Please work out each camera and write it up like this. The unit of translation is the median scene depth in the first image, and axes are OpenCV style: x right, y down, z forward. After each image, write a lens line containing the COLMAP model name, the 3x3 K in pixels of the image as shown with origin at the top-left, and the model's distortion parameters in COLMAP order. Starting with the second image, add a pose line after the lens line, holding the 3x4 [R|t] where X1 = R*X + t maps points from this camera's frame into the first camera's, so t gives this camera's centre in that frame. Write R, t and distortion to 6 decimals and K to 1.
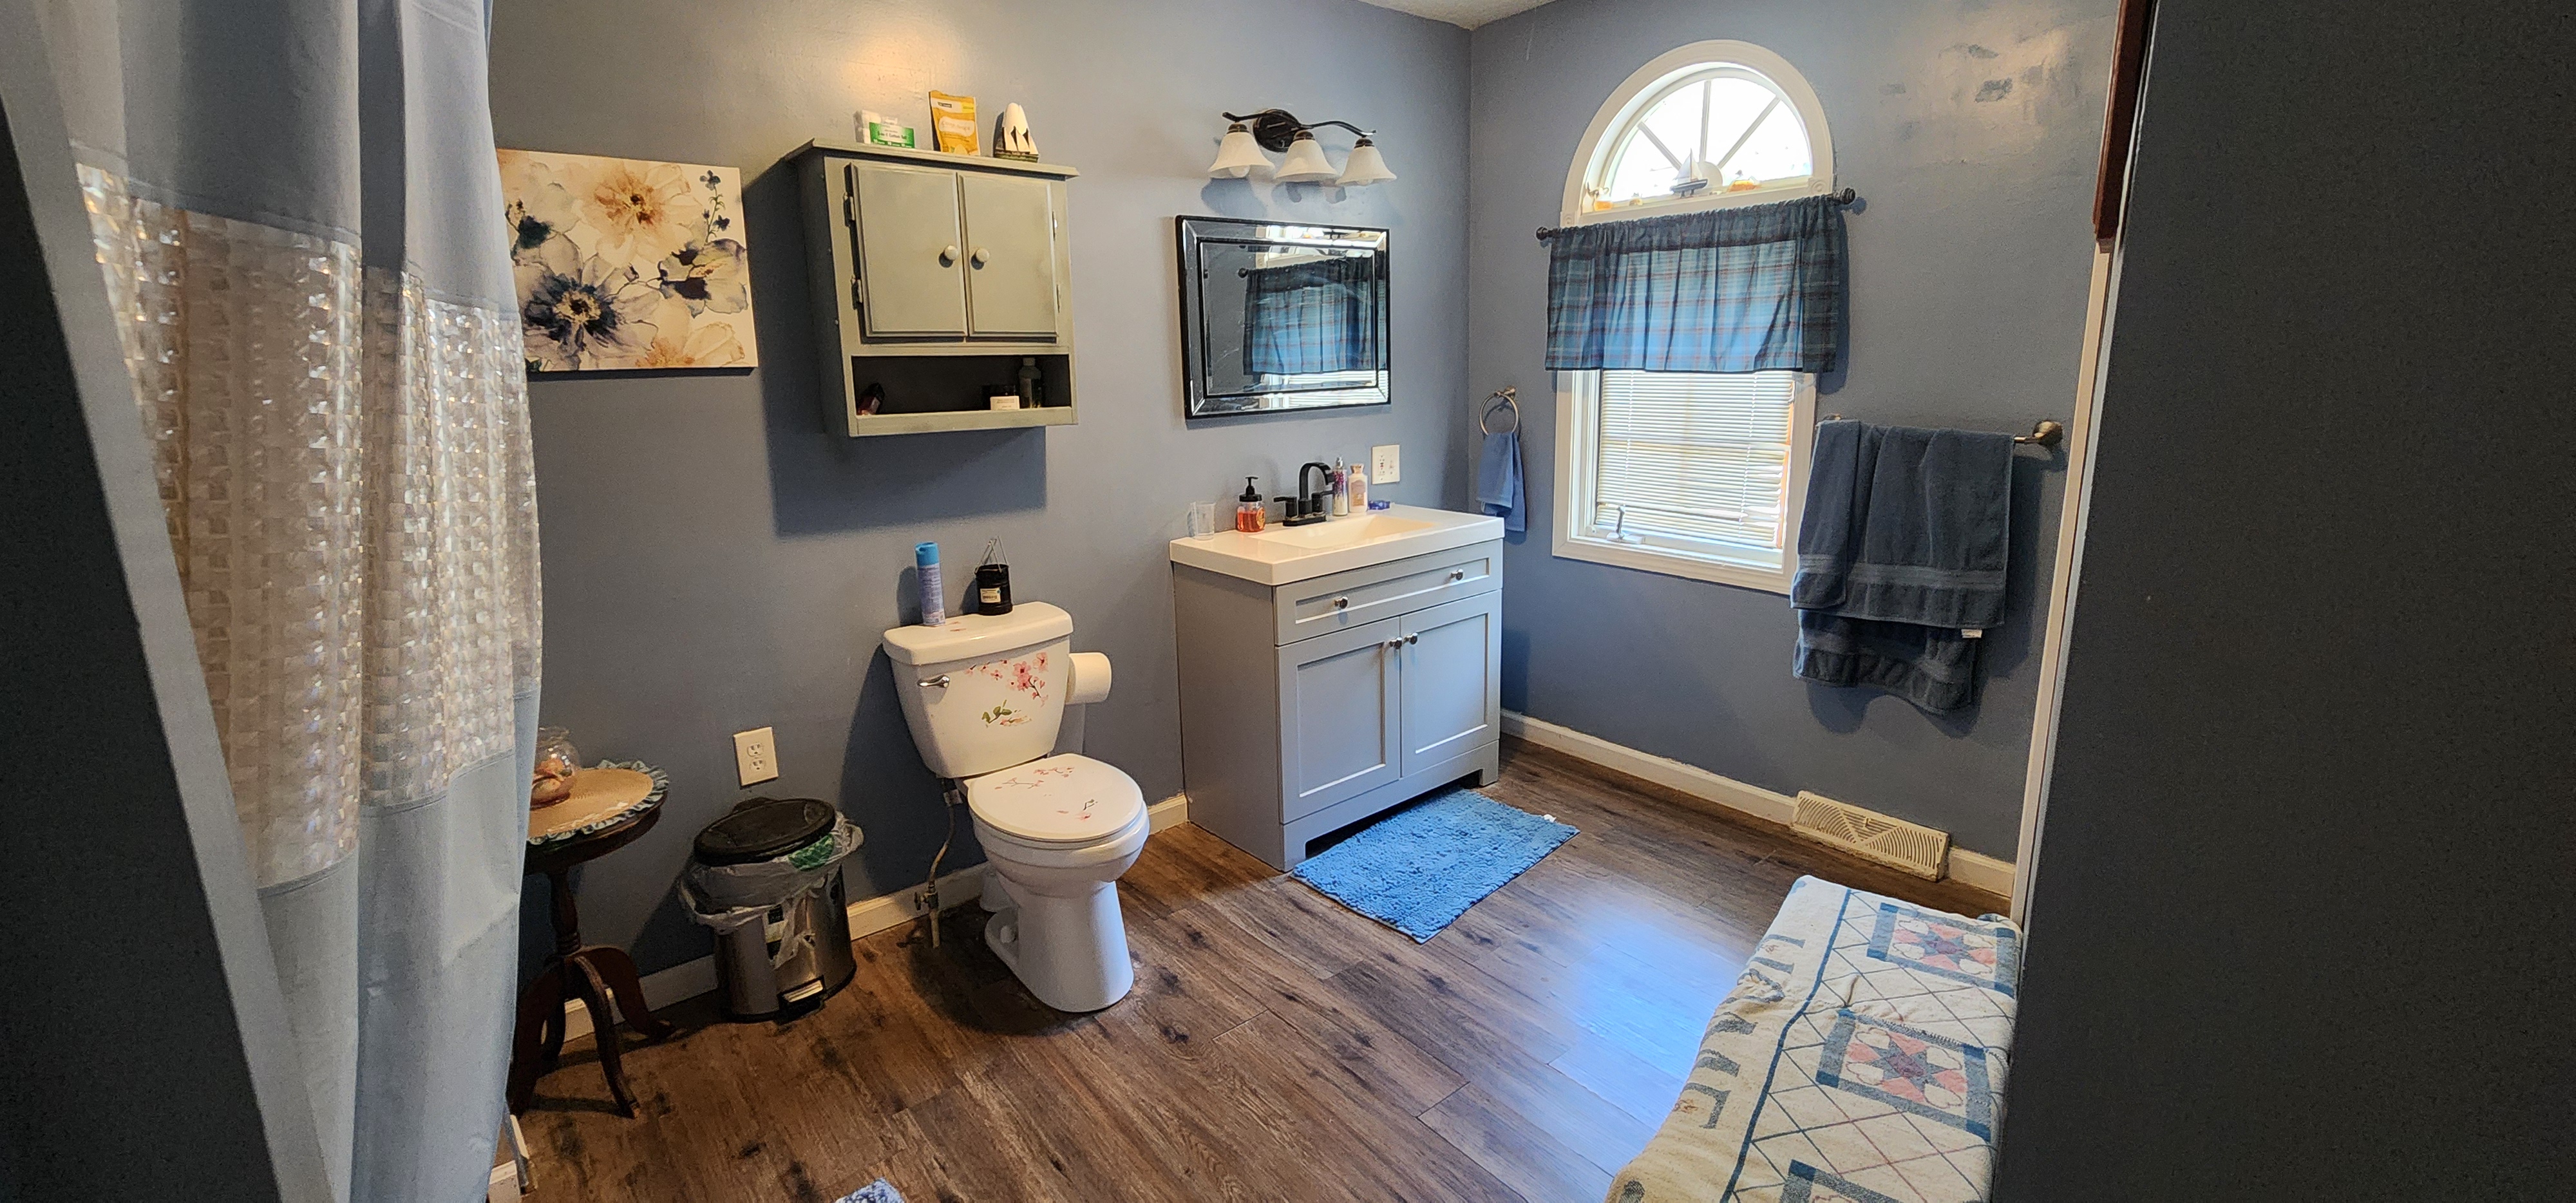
lens RADIAL K [[1028.0, 0, 1285.3], [0, 1028.0, 583.9], [0, 0, 1]] dist [-0.026048, 0.000162]
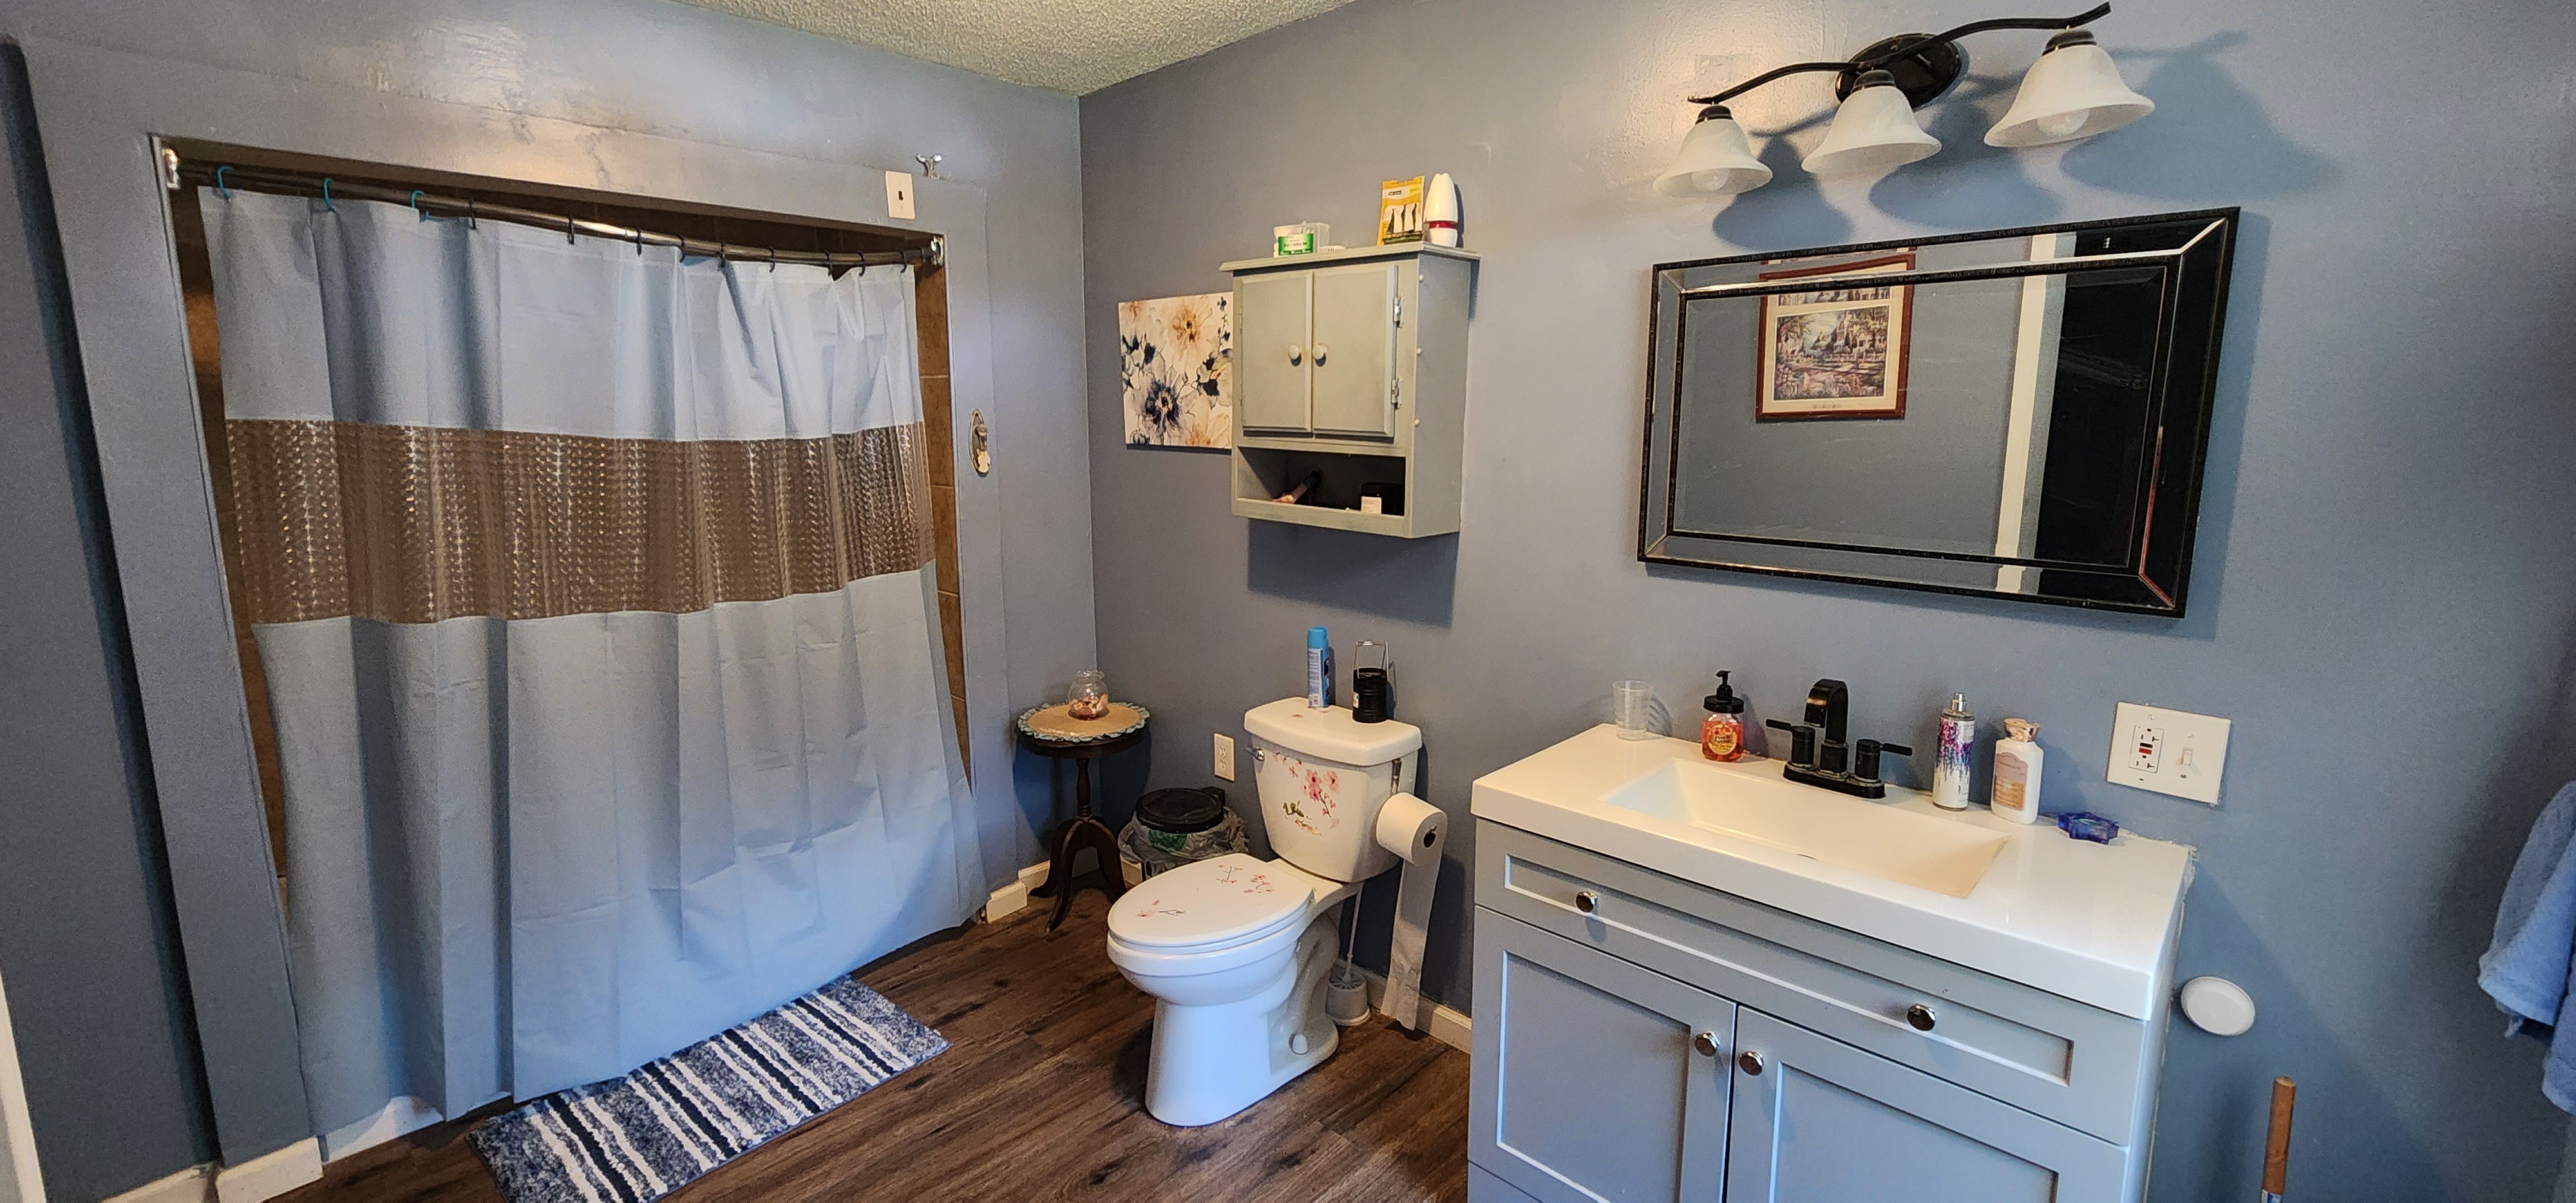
lens RADIAL K [[1056.2, 0, 1275.6], [0, 1056.2, 573.1], [0, 0, 1]] dist [0.002249, 0.000292]
pose [[0.109251, 0.186886, -0.976288, 0.761495], [-0.213328, 0.963690, 0.160602, -0.287920], [0.970853, 0.190723, 0.145152, 0.901159]]
